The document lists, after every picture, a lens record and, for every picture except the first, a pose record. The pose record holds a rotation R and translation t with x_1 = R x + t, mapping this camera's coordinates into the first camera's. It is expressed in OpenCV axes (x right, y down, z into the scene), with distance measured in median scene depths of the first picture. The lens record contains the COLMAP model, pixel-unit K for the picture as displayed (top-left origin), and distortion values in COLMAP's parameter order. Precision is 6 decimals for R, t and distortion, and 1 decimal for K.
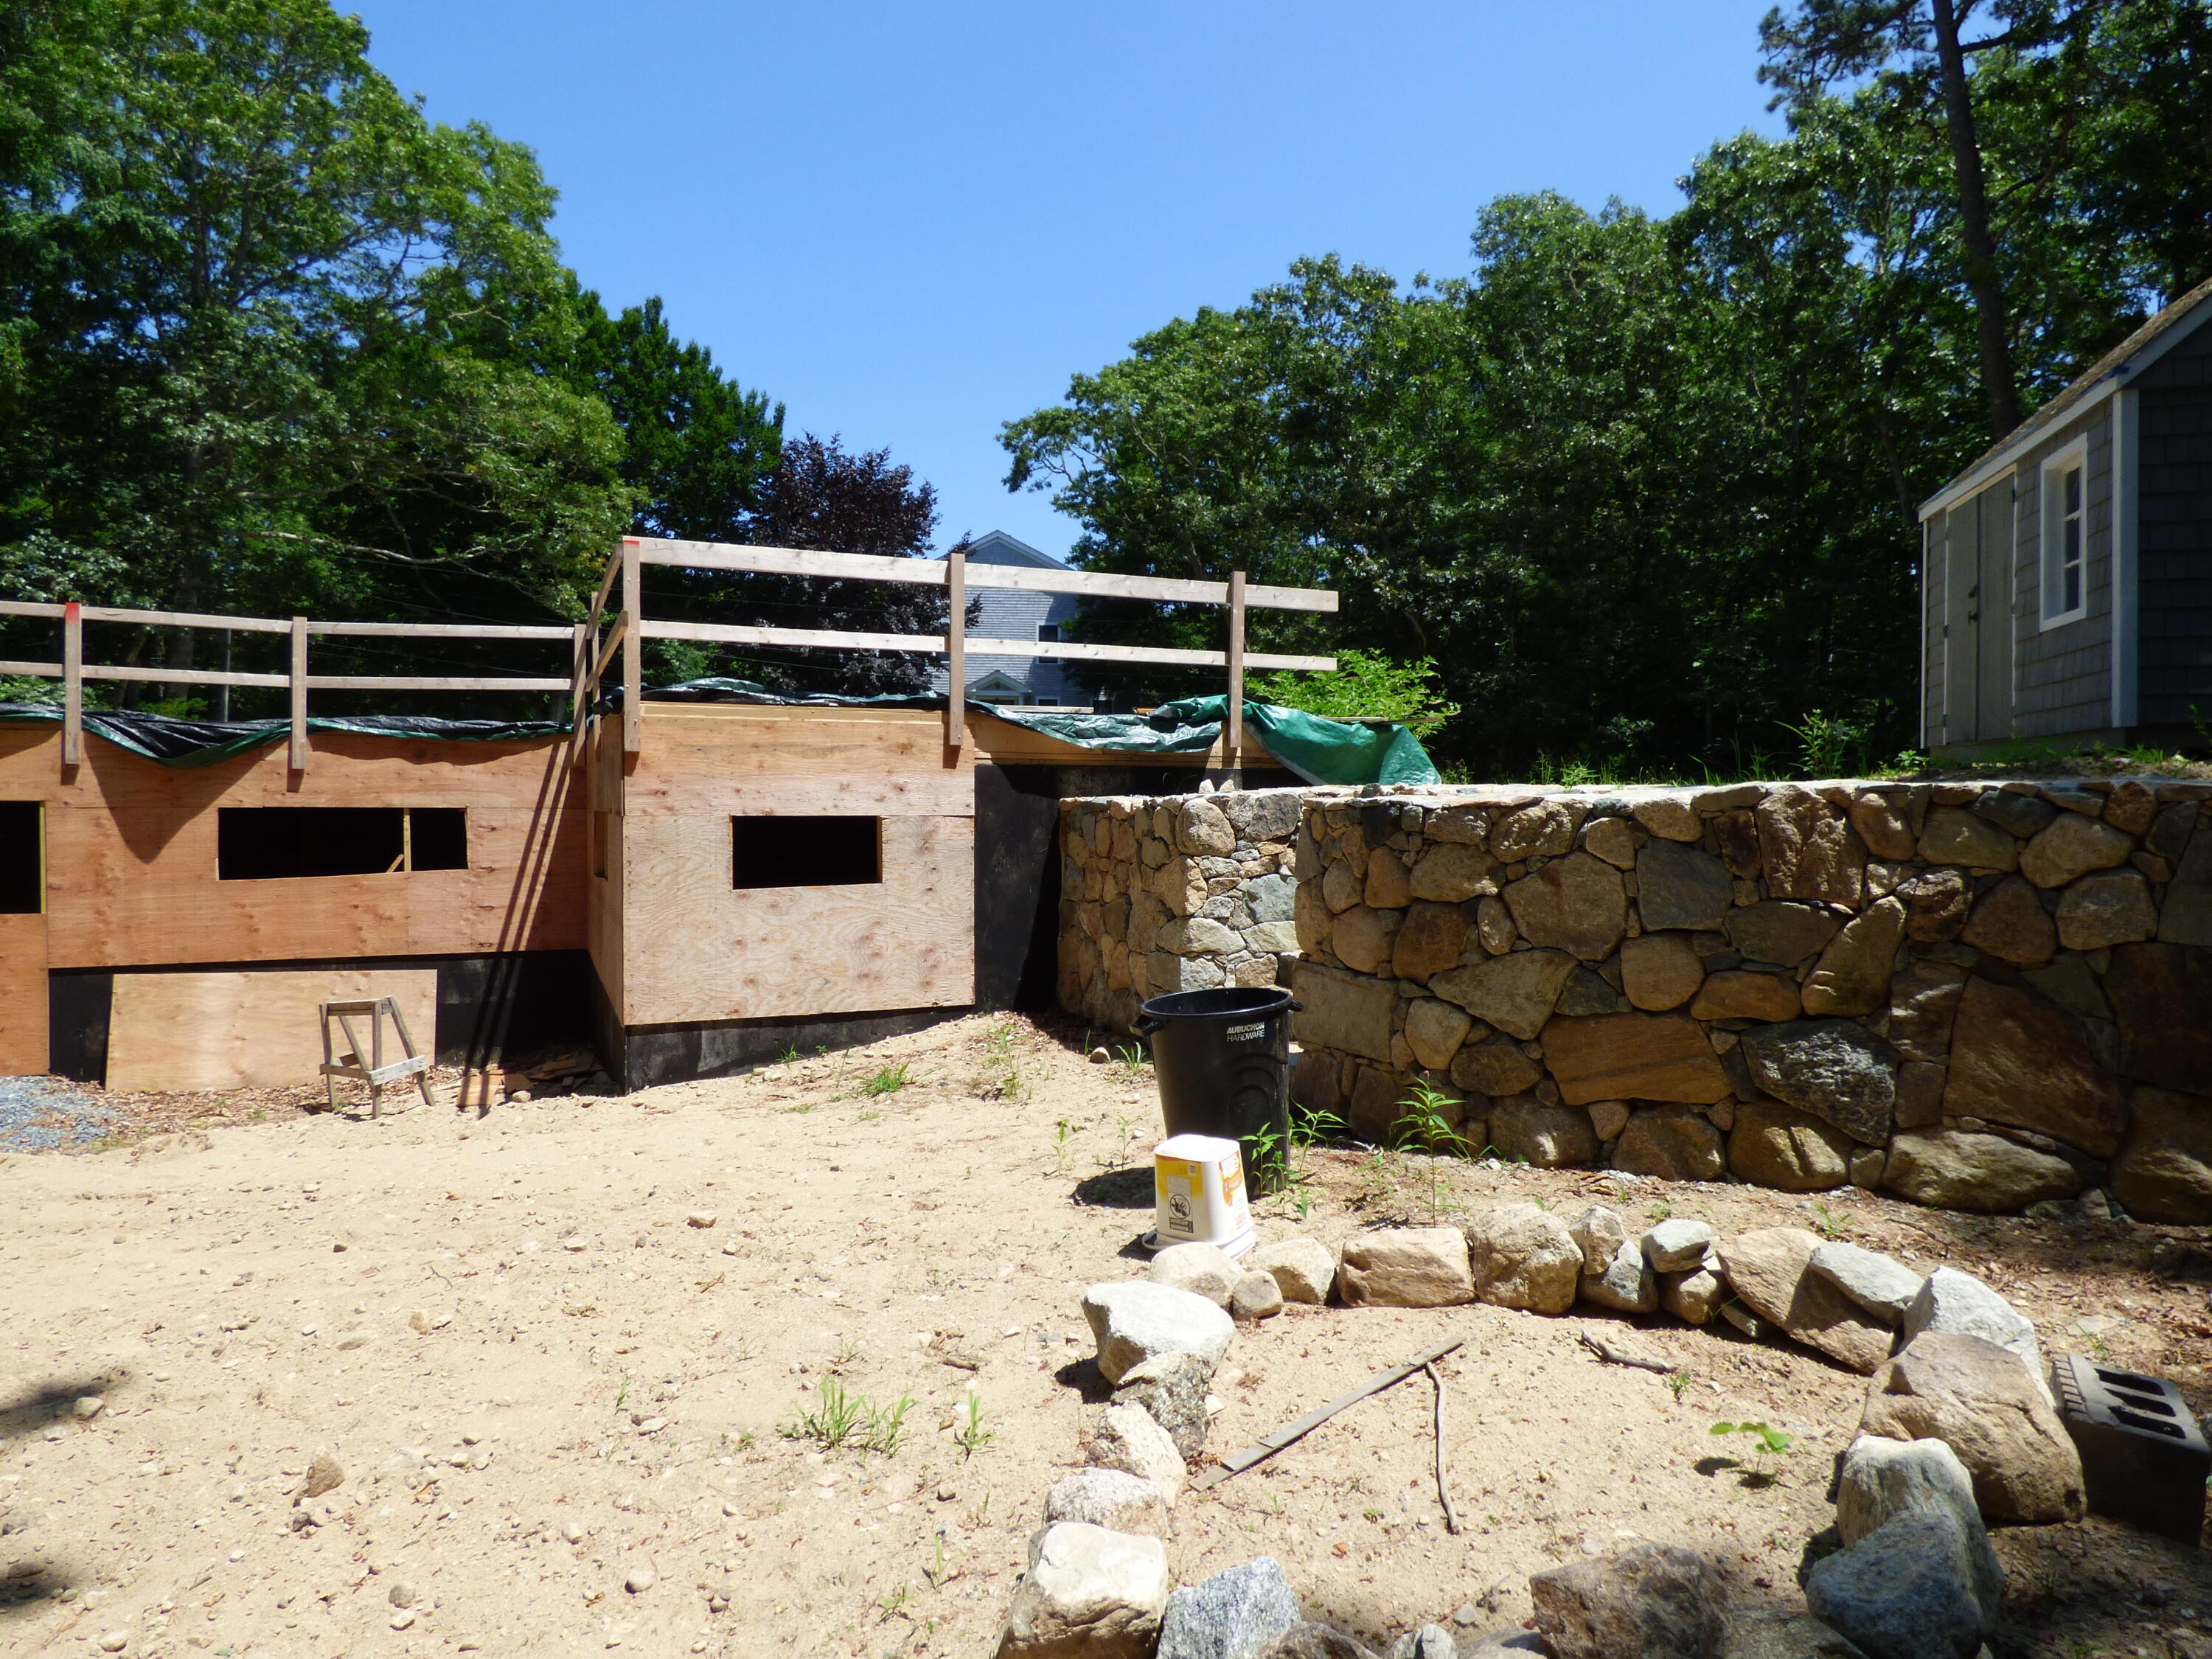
lens RADIAL K [[1346.8, 0, 1109.3], [0, 1346.8, 822.0], [0, 0, 1]] dist [-0.012777, -0.000797]
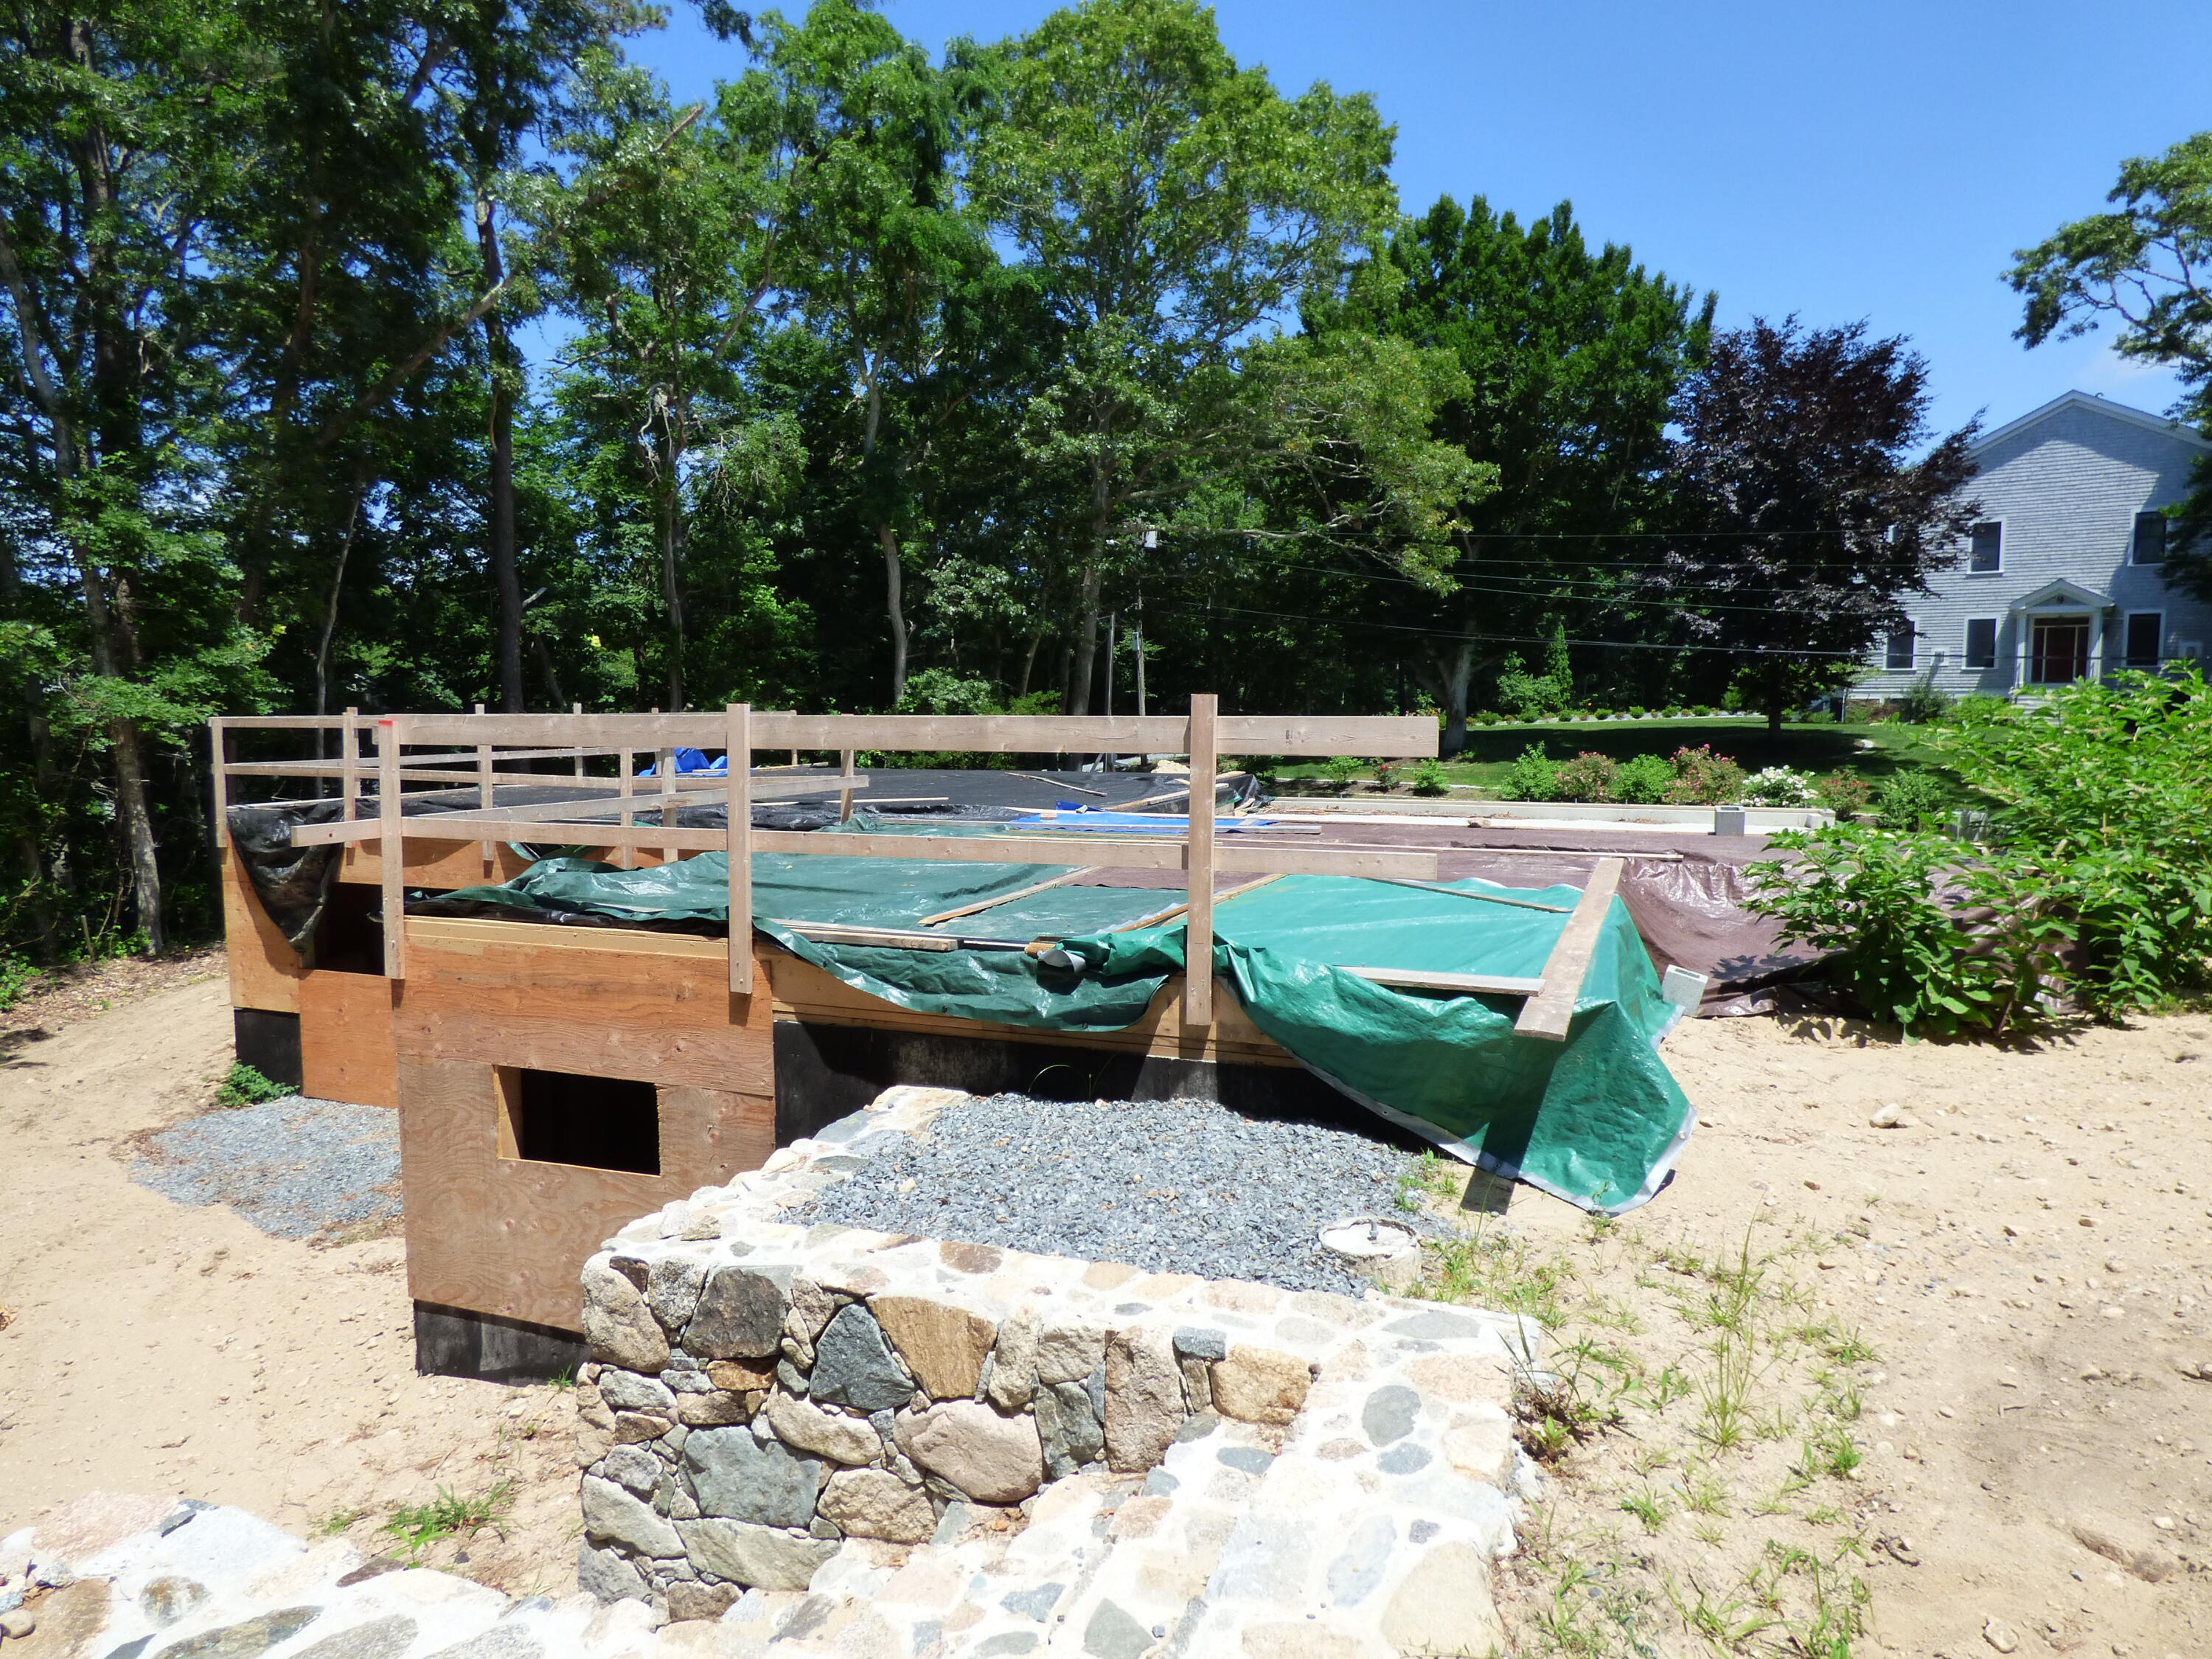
lens RADIAL K [[1346.8, 0, 1109.3], [0, 1346.8, 822.0], [0, 0, 1]] dist [-0.012777, -0.000797]
pose [[0.716511, 0.052626, -0.695588, 0.431848], [-0.006457, 0.997608, 0.068824, -0.170865], [0.697546, -0.044822, 0.715137, 0.596180]]
